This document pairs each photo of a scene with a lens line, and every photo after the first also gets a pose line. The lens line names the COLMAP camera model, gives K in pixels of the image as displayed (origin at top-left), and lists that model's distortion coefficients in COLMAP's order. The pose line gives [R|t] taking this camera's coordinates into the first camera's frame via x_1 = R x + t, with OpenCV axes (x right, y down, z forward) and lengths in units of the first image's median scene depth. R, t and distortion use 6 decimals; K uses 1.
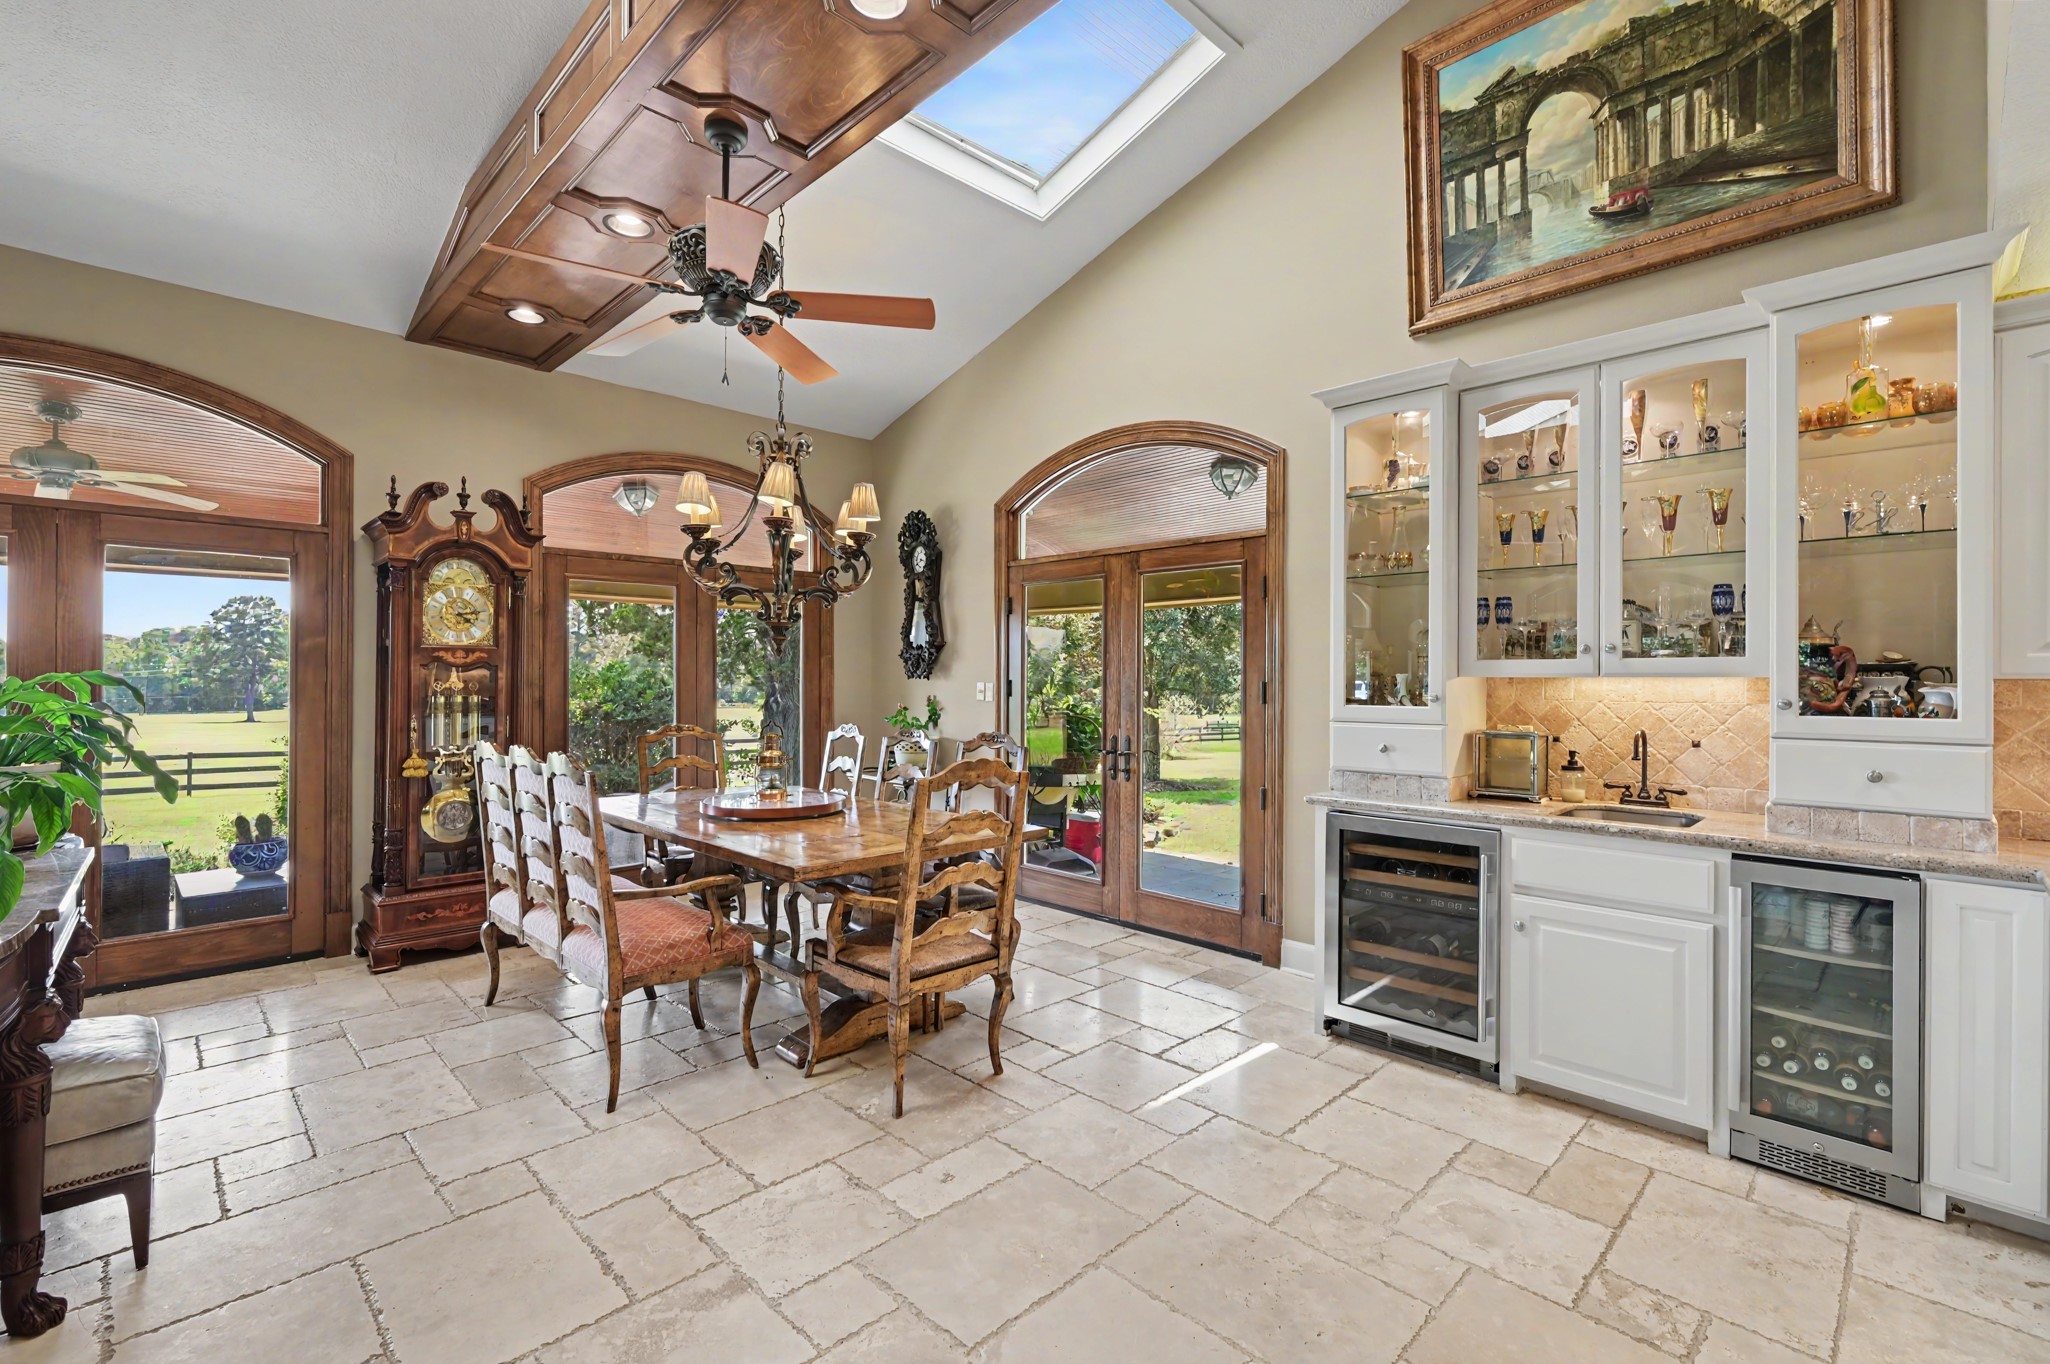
lens RADIAL K [[877.4, 0, 1022.0], [0, 877.4, 679.9], [0, 0, 1]] dist [0.001474, -0.000967]
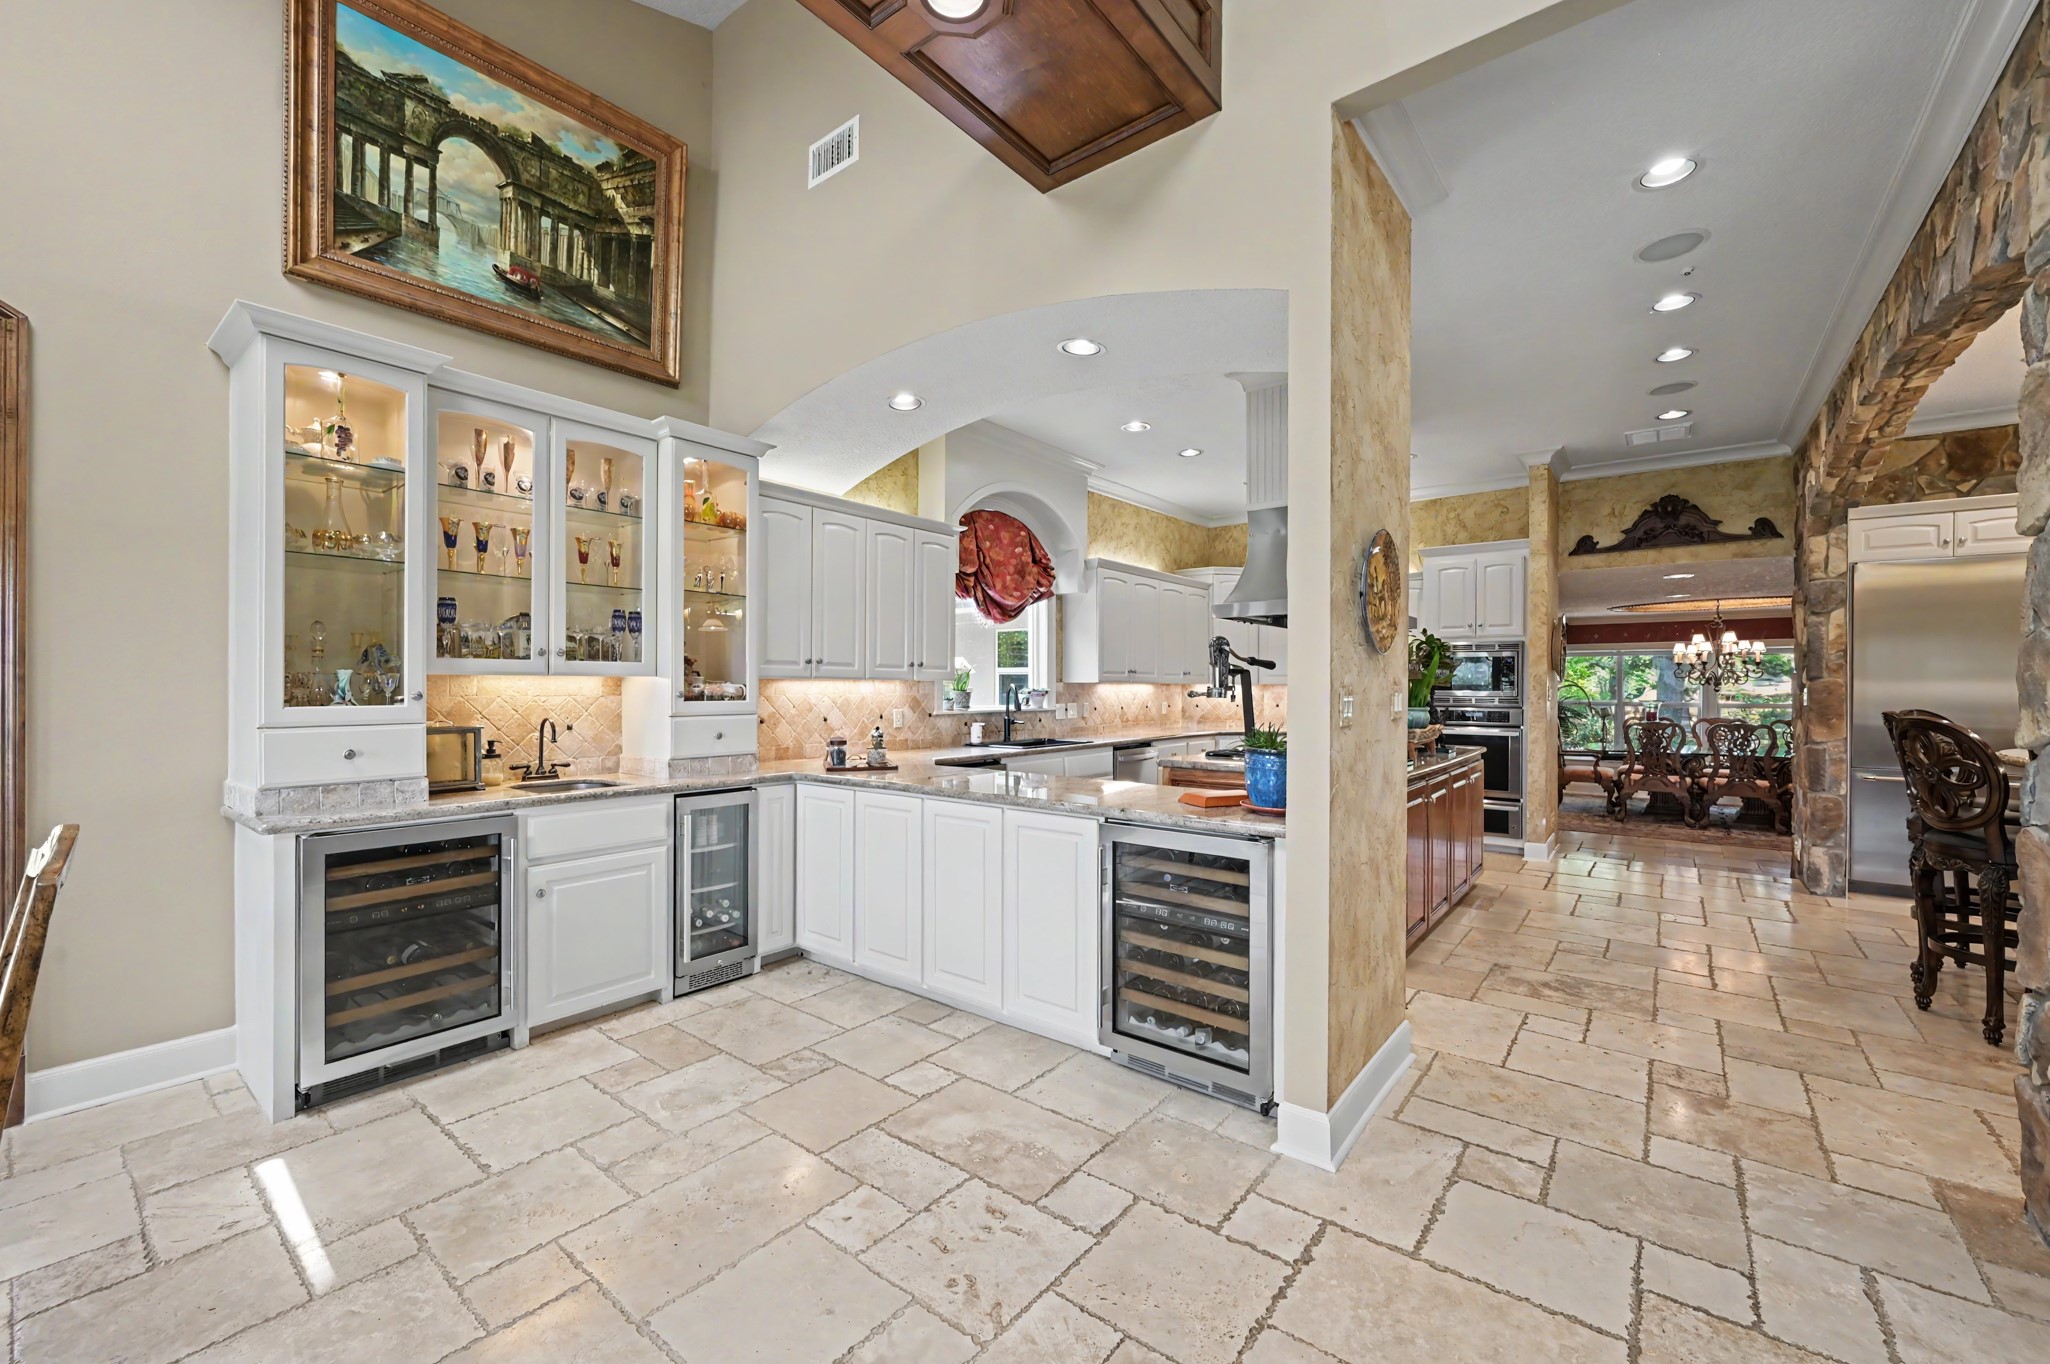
lens RADIAL K [[815.7, 0, 1020.7], [0, 815.7, 682.8], [0, 0, 1]] dist [-0.001465, 0.000292]
pose [[-0.101473, -0.004586, 0.994828, -0.493169], [-0.006385, 0.999972, 0.003958, -0.002072], [-0.994818, -0.005951, -0.101499, 0.434974]]
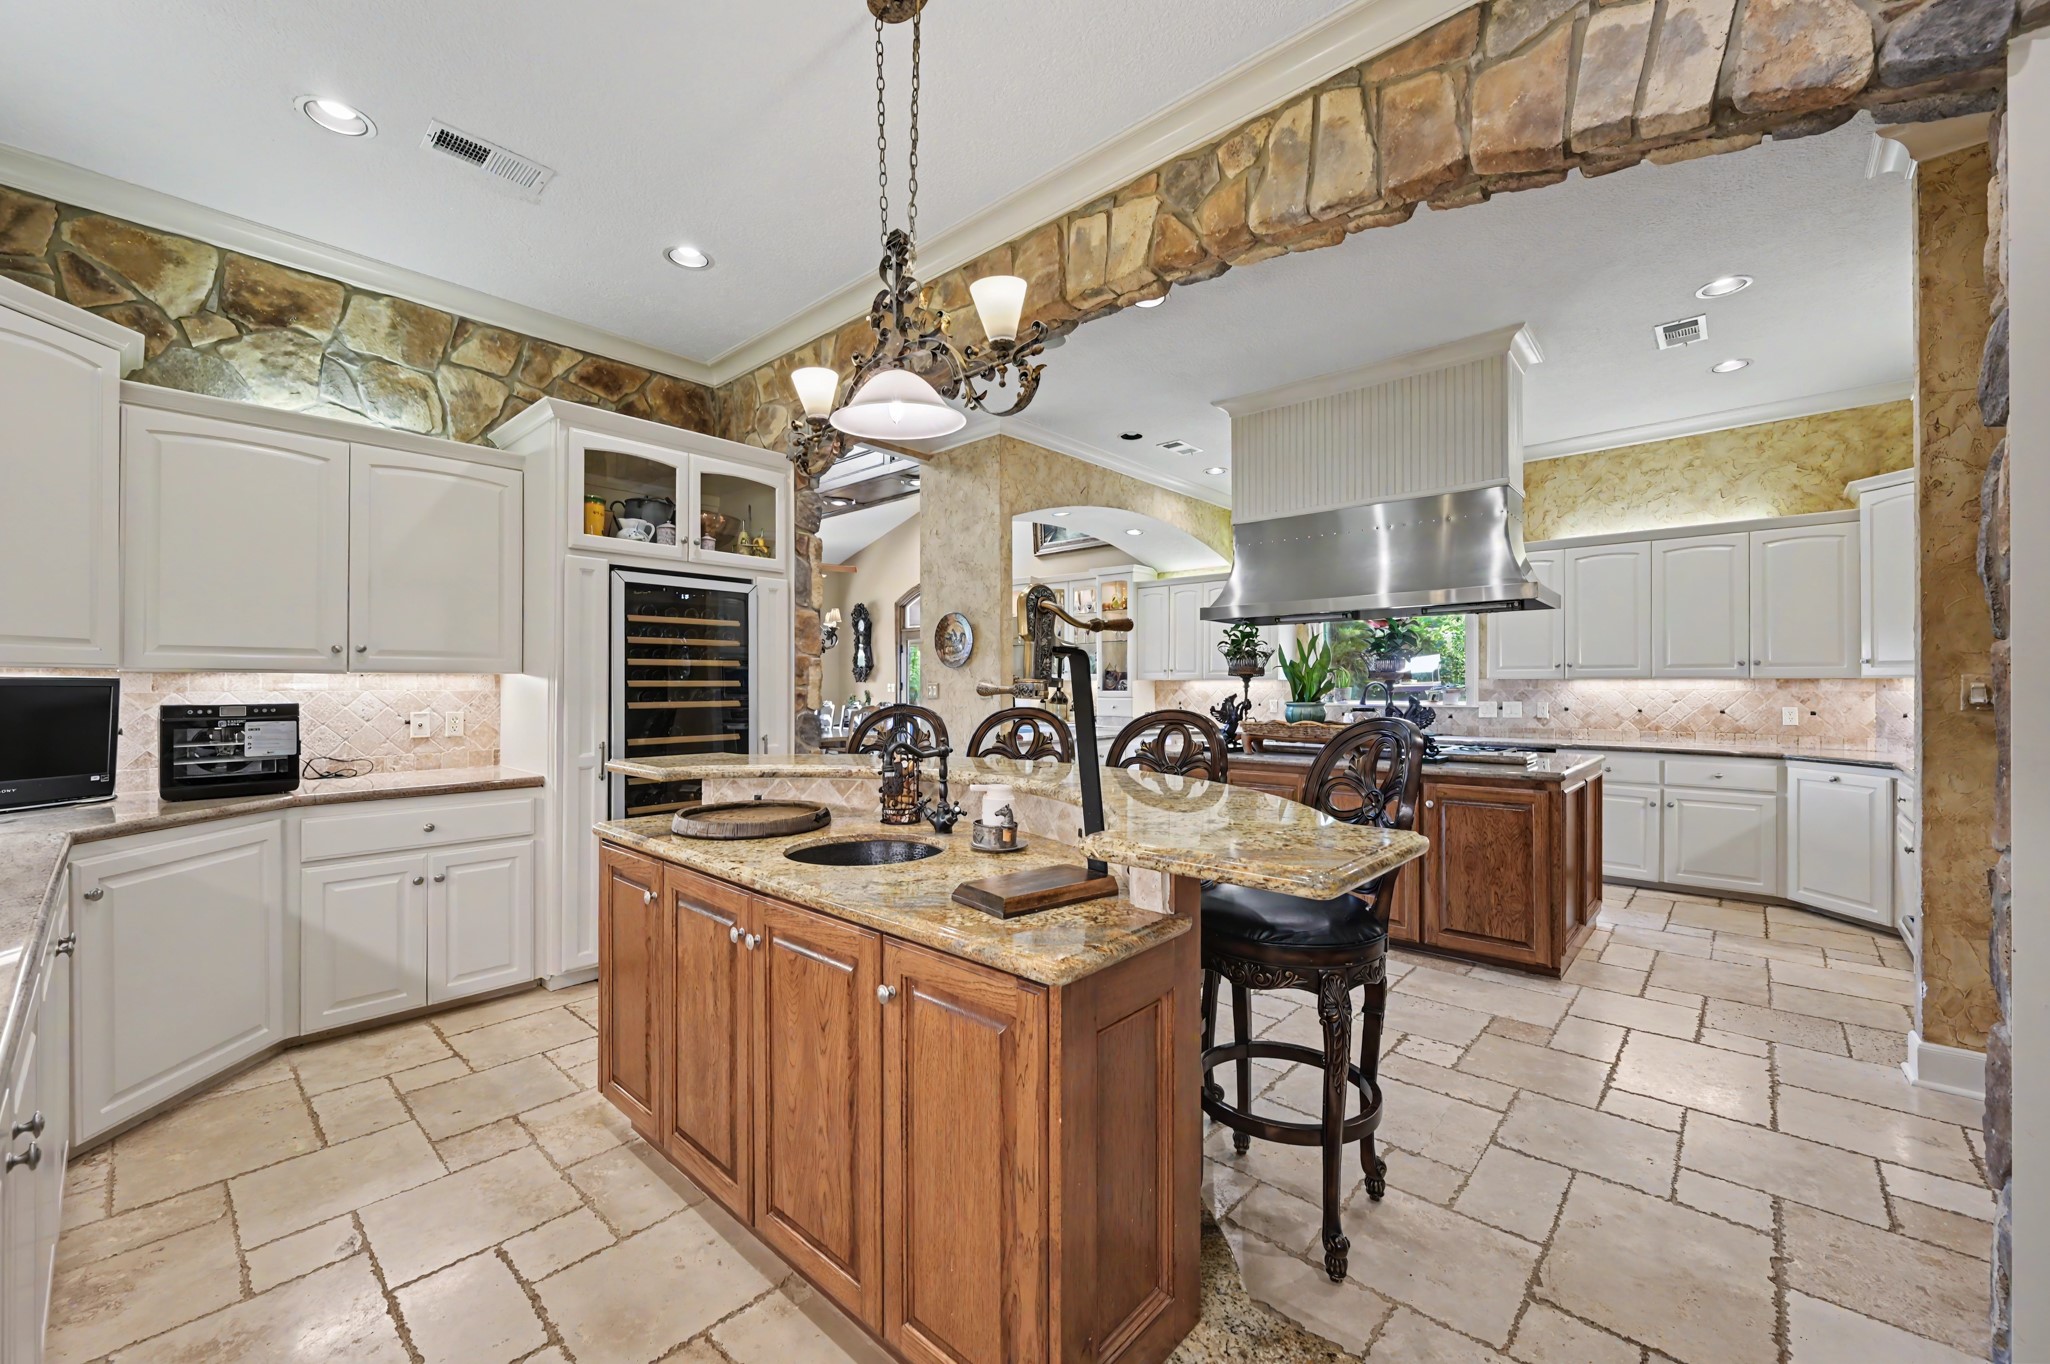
lens RADIAL K [[815.7, 0, 1024.5], [0, 815.7, 683.3], [0, 0, 1]] dist [-0.001465, 0.000292]
pose [[0.998565, -0.005017, 0.053326, 0.309628], [0.004924, 0.999986, 0.001861, 0.000374], [-0.053334, -0.001596, 0.998575, -1.785268]]
